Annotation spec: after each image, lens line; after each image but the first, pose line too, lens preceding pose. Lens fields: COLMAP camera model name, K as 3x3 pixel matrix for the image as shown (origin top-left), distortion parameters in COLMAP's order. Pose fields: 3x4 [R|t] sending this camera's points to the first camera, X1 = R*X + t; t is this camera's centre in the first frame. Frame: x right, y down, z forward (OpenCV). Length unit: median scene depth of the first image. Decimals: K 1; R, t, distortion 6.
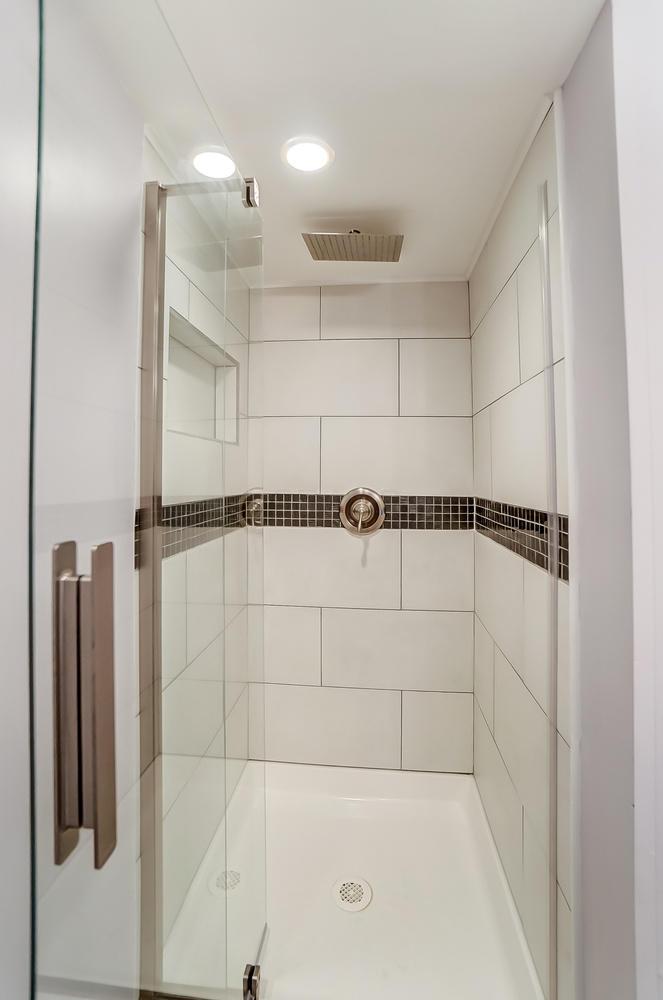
lens RADIAL K [[451.8, 0, 341.6], [0, 451.8, 468.3], [0, 0, 1]] dist [-0.056789, 0.019399]
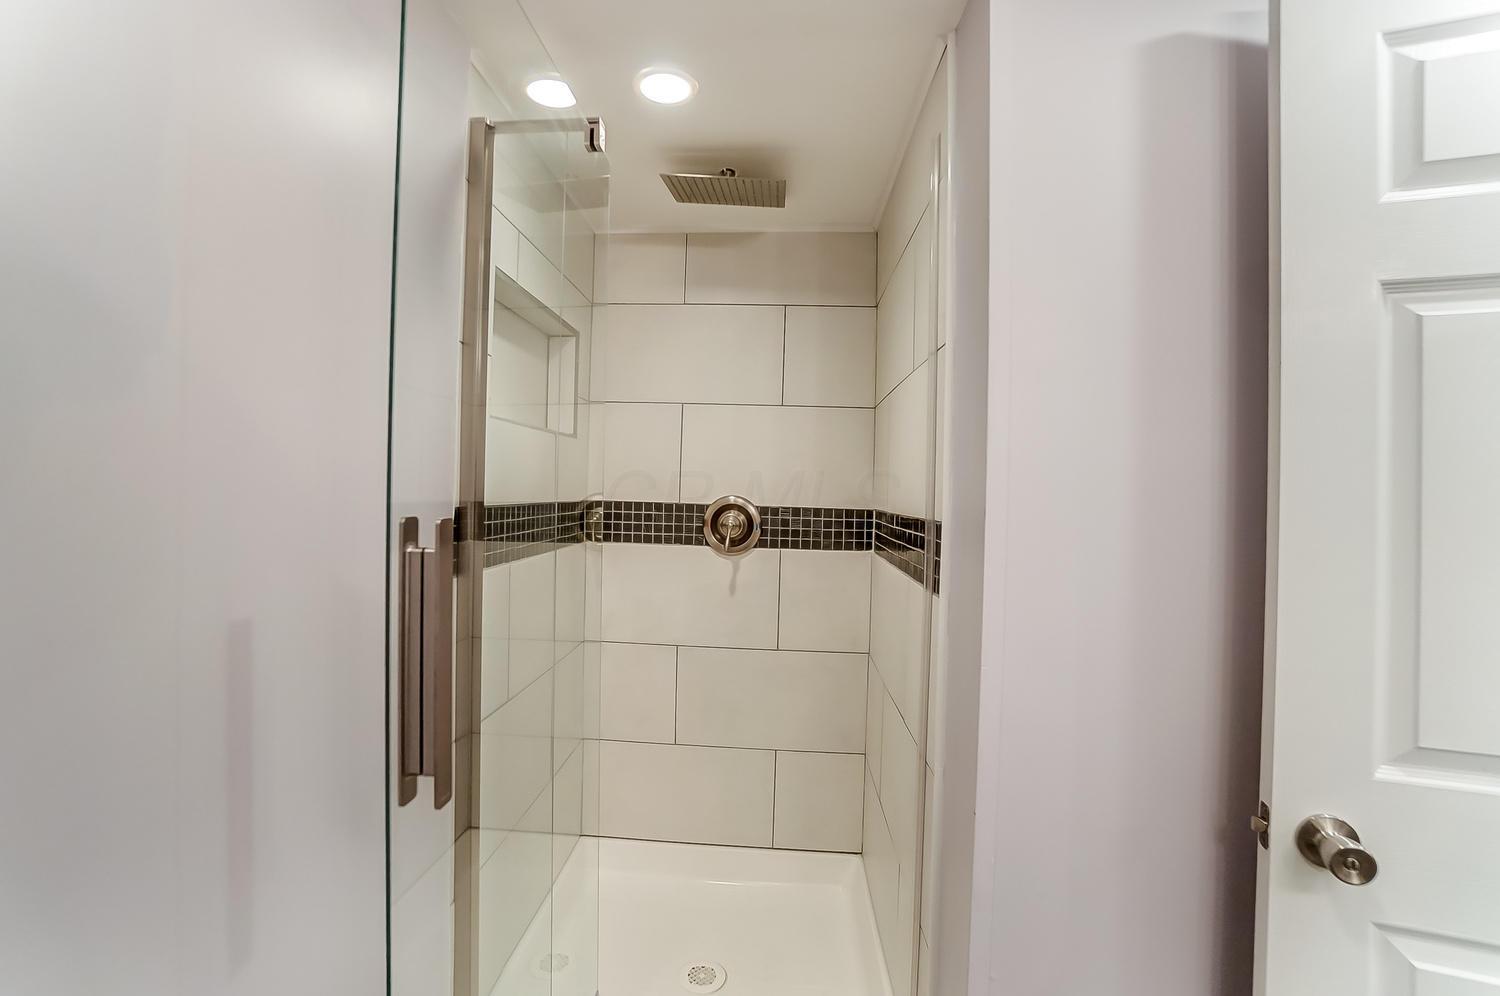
lens RADIAL K [[658.0, 0, 730.7], [0, 658.0, 492.5], [0, 0, 1]] dist [-0.063132, 0.019803]
pose [[0.999743, 0.022099, 0.004974, 0.039282], [-0.022199, 0.999535, 0.020889, 0.015492], [-0.004510, -0.020994, 0.999769, -0.155569]]
